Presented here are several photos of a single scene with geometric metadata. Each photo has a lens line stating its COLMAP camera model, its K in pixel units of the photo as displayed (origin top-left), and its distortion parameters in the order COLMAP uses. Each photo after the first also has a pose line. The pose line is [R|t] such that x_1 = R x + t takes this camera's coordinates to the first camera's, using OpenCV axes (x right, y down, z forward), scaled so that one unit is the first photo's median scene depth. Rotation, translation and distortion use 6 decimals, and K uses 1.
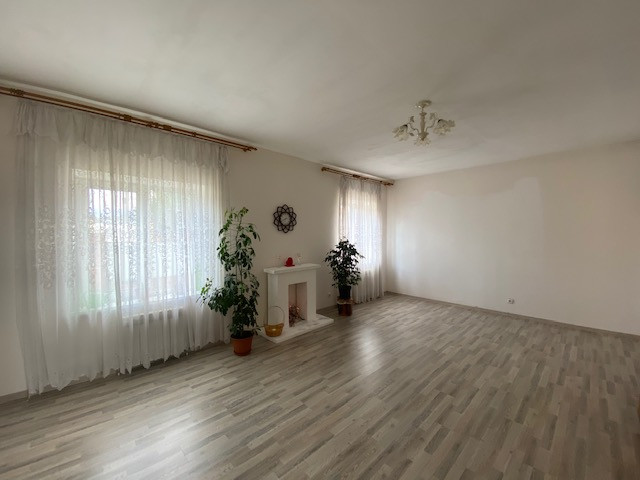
lens RADIAL K [[260.5, 0, 318.6], [0, 260.5, 238.8], [0, 0, 1]] dist [0.007790, -0.004110]
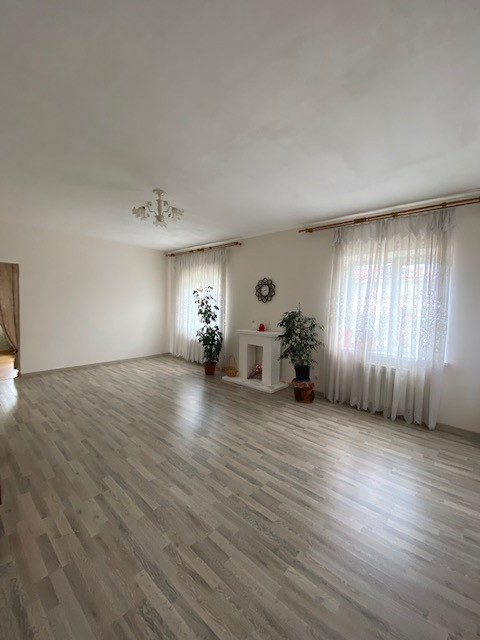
lens RADIAL K [[260.5, 0, 238.7], [0, 260.5, 320.5], [0, 0, 1]] dist [0.007790, -0.004110]
pose [[0.070103, 0.049012, -0.996335, 1.103034], [-0.063610, 0.996979, 0.044568, 0.013446], [0.995510, 0.060253, 0.073009, 0.875601]]
